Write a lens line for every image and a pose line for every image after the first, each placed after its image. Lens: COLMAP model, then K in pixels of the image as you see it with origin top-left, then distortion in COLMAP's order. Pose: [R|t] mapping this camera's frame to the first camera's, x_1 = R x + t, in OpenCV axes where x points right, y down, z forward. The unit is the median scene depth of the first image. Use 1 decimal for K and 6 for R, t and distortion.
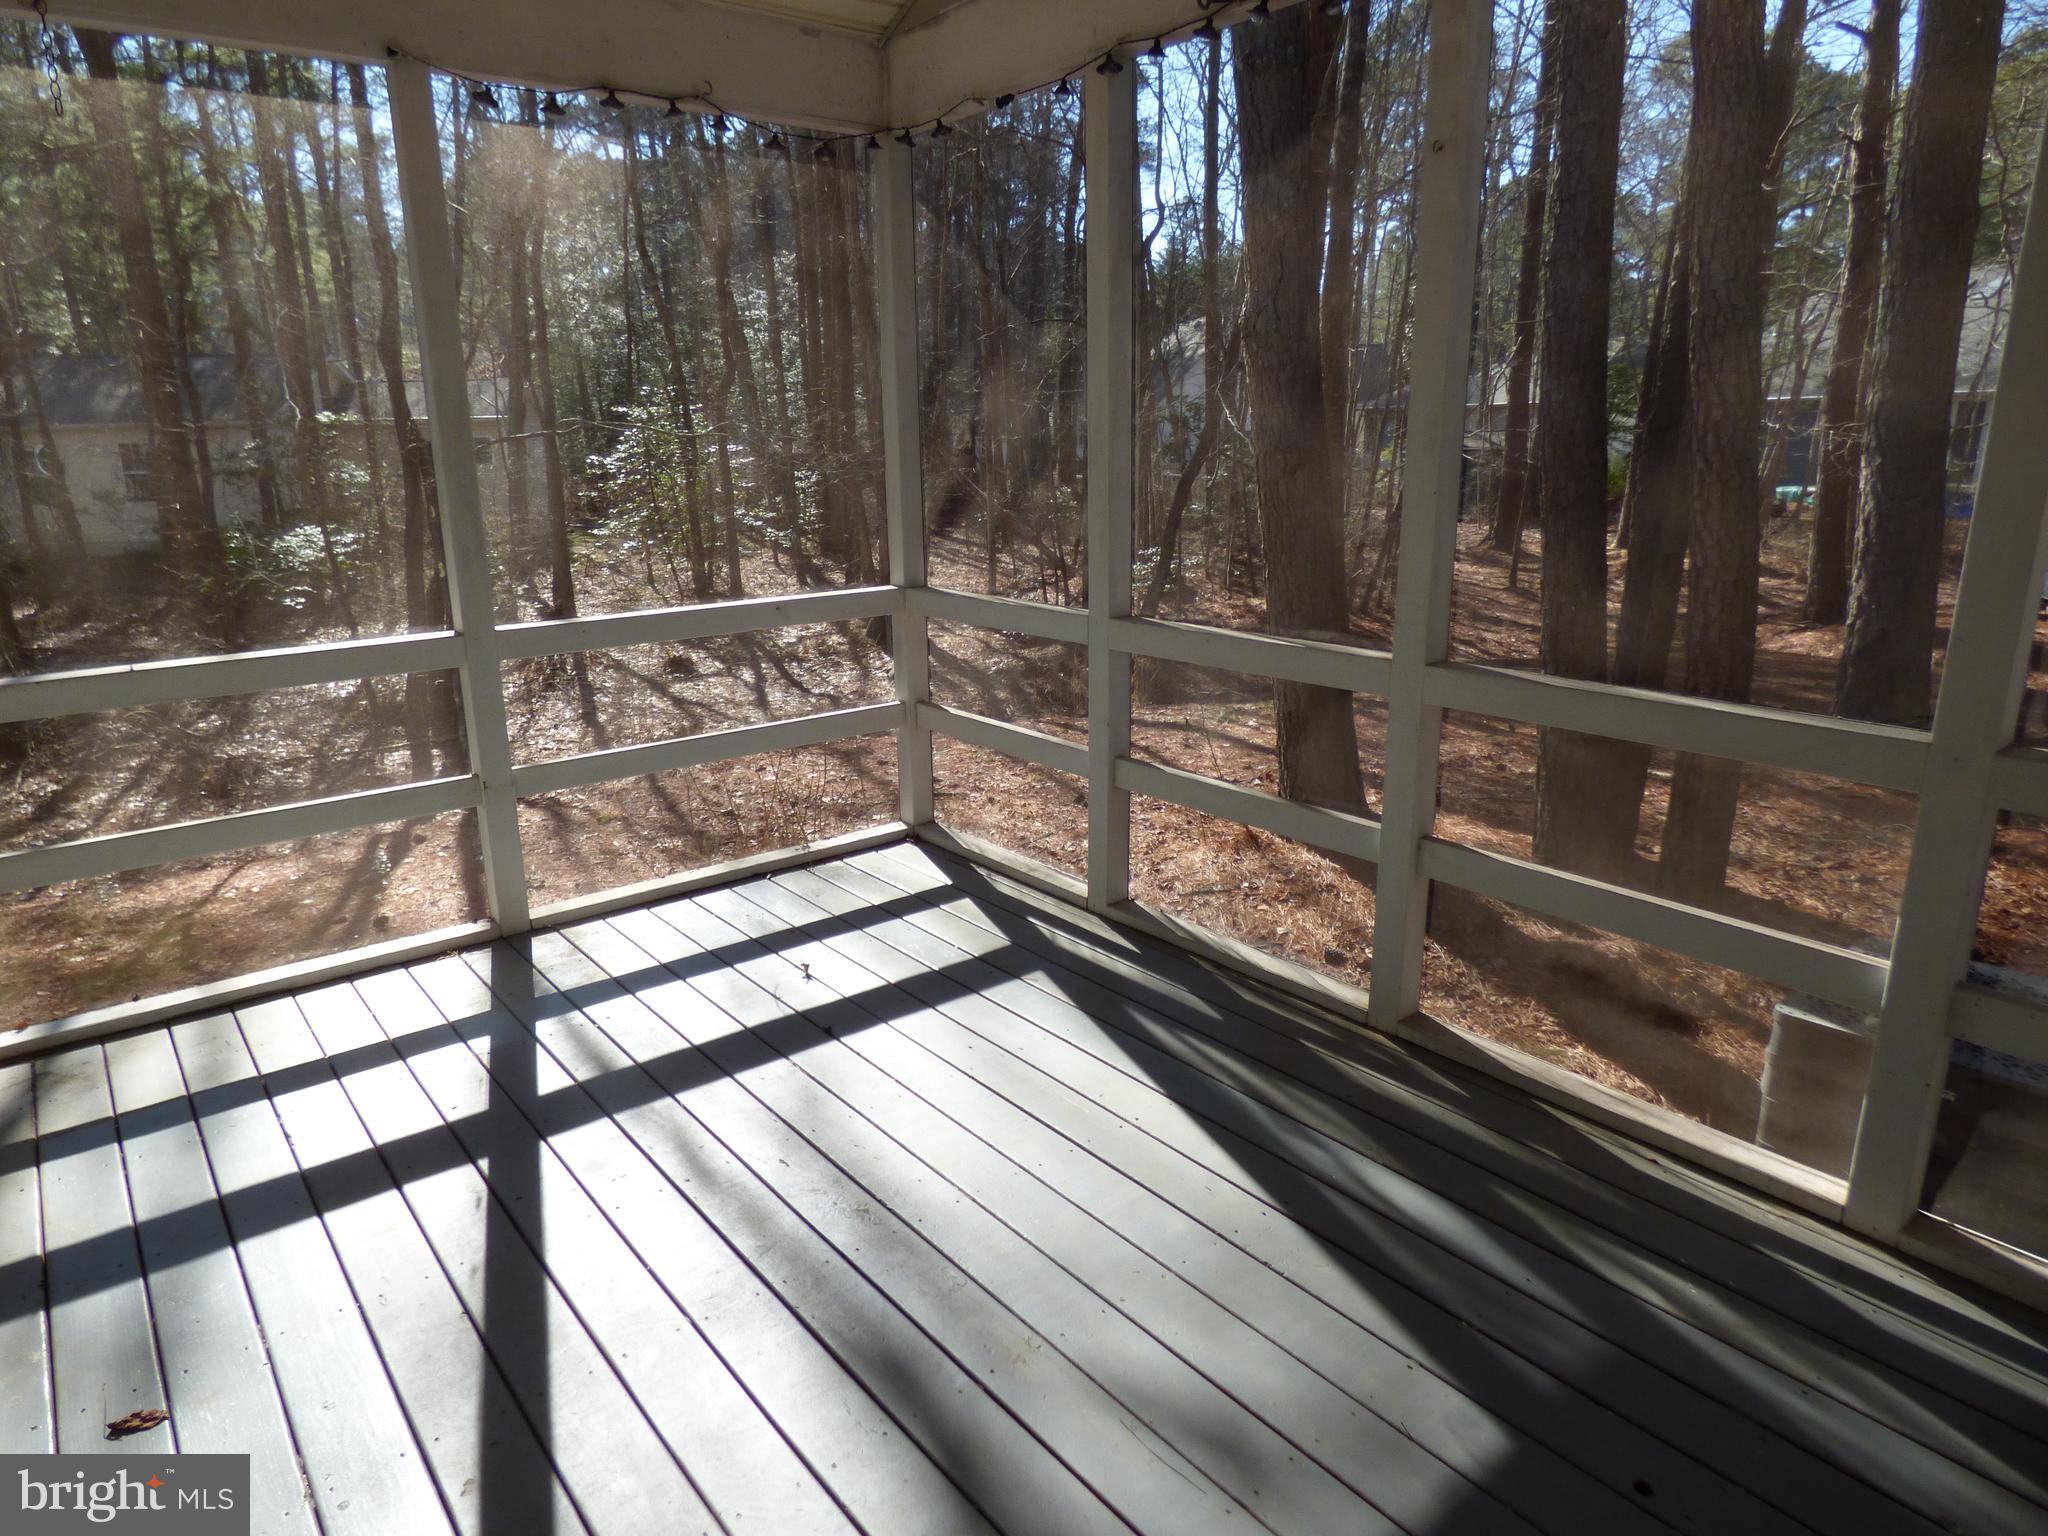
lens RADIAL K [[1240.0, 0, 1007.7], [0, 1240.0, 760.9], [0, 0, 1]] dist [-0.025448, 0.000953]
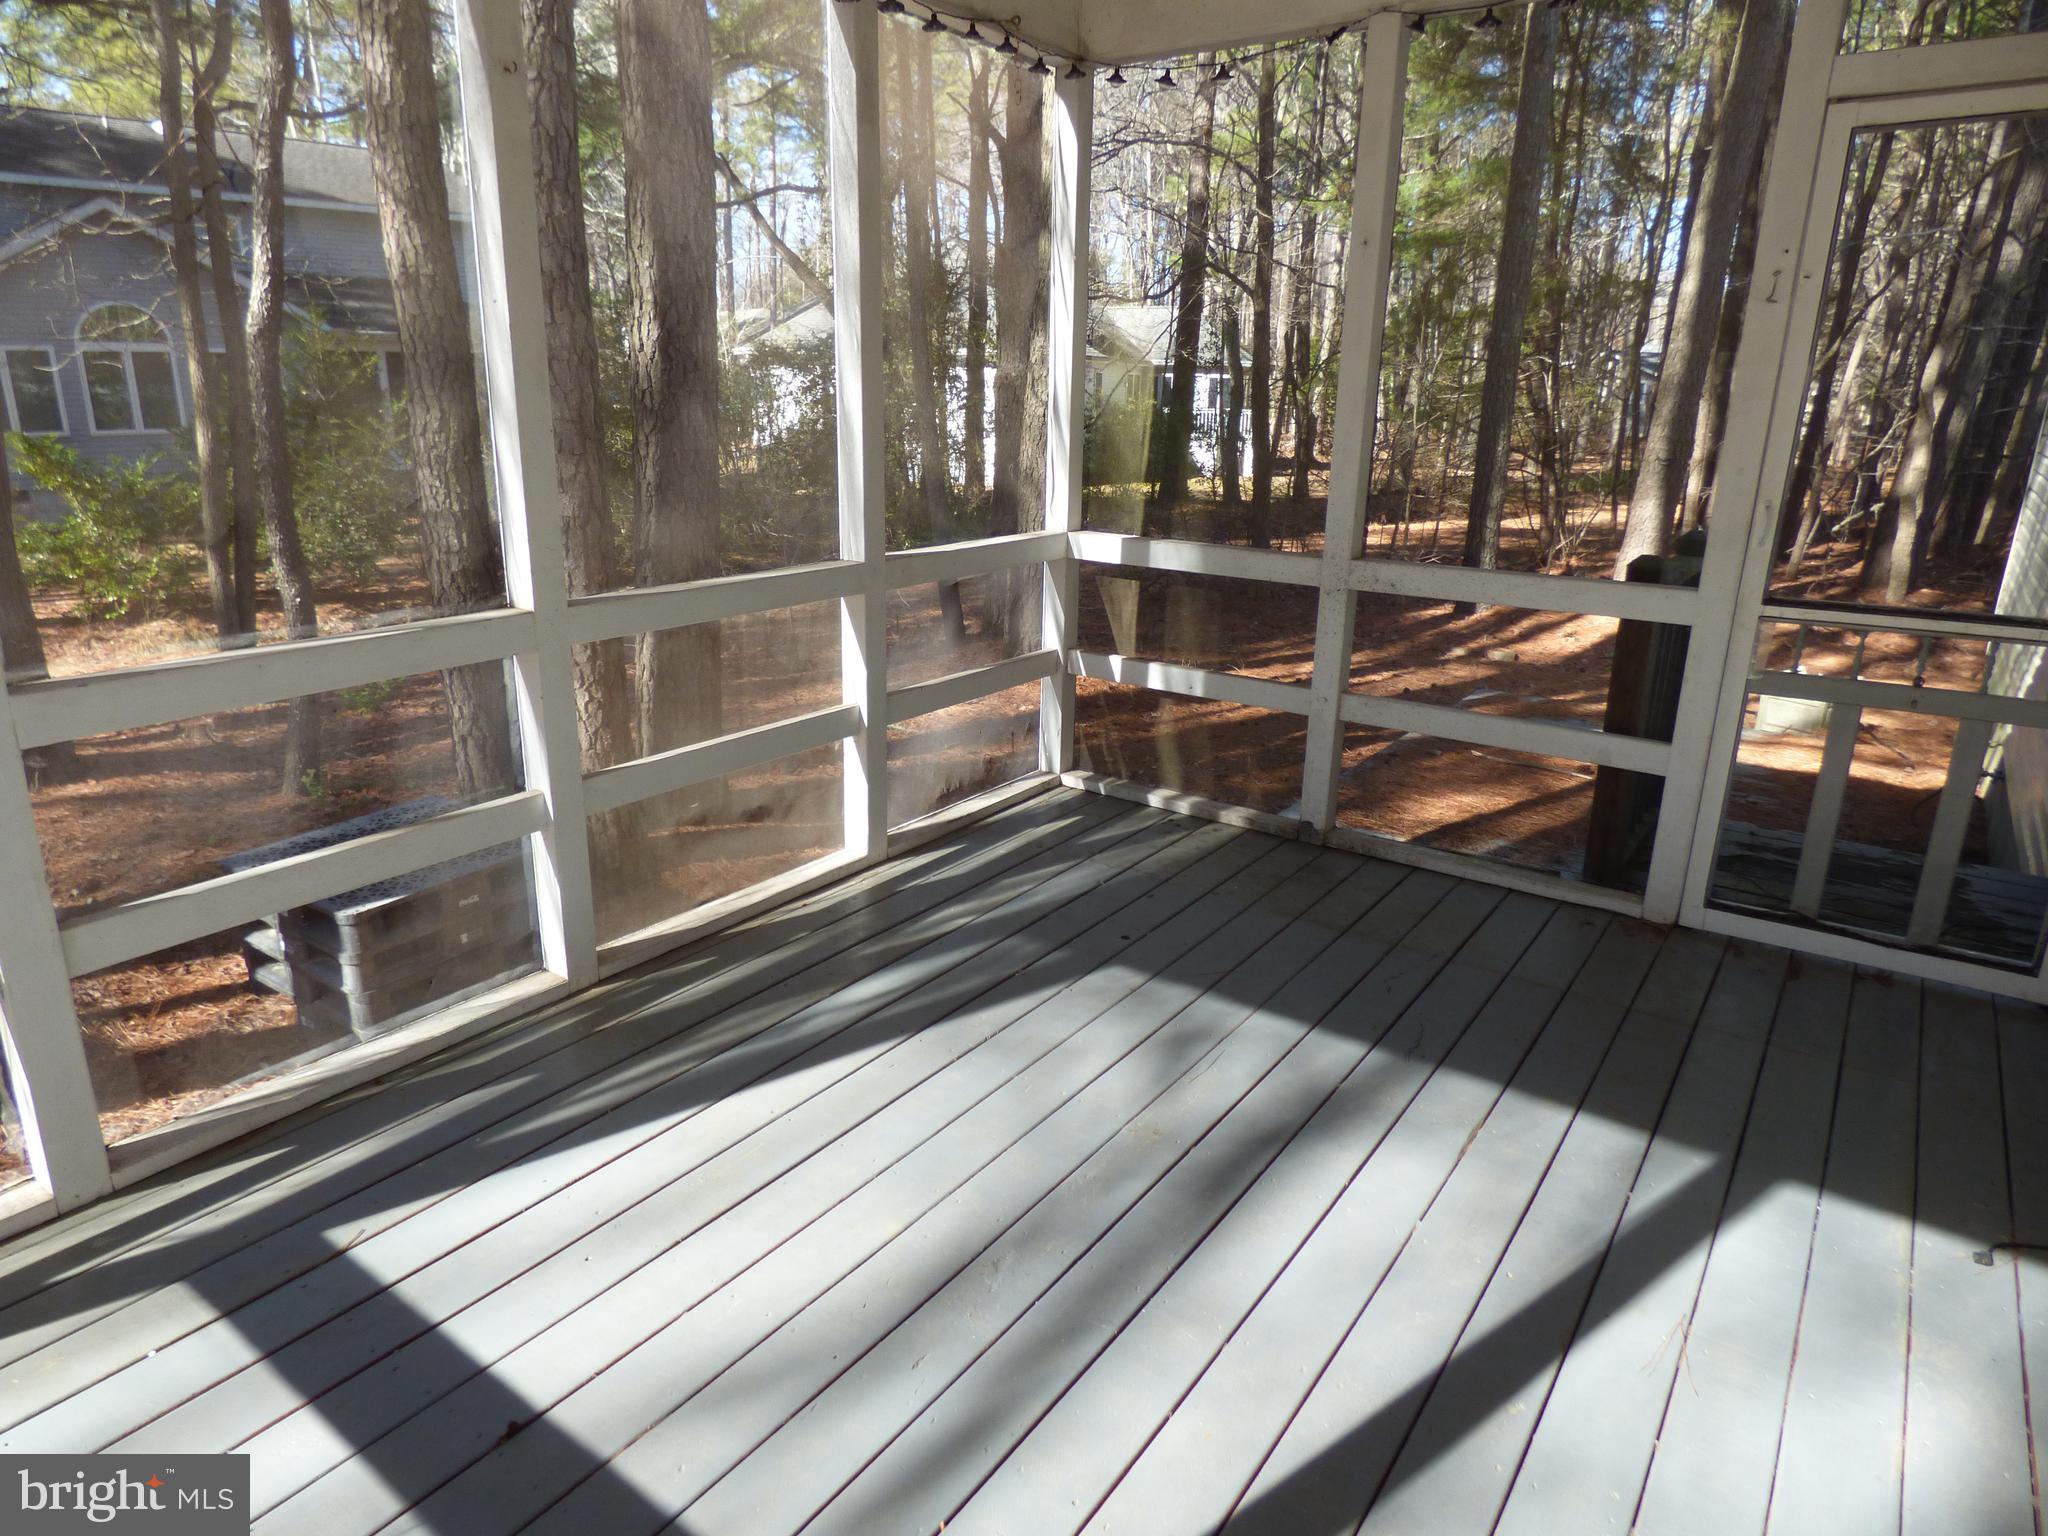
lens RADIAL K [[1240.0, 0, 1007.7], [0, 1240.0, 760.9], [0, 0, 1]] dist [-0.025448, 0.000953]
pose [[-0.265626, -0.273831, 0.924370, -0.736458], [0.231524, 0.912636, 0.336886, -0.227490], [-0.935863, 0.303499, -0.179021, 0.920259]]
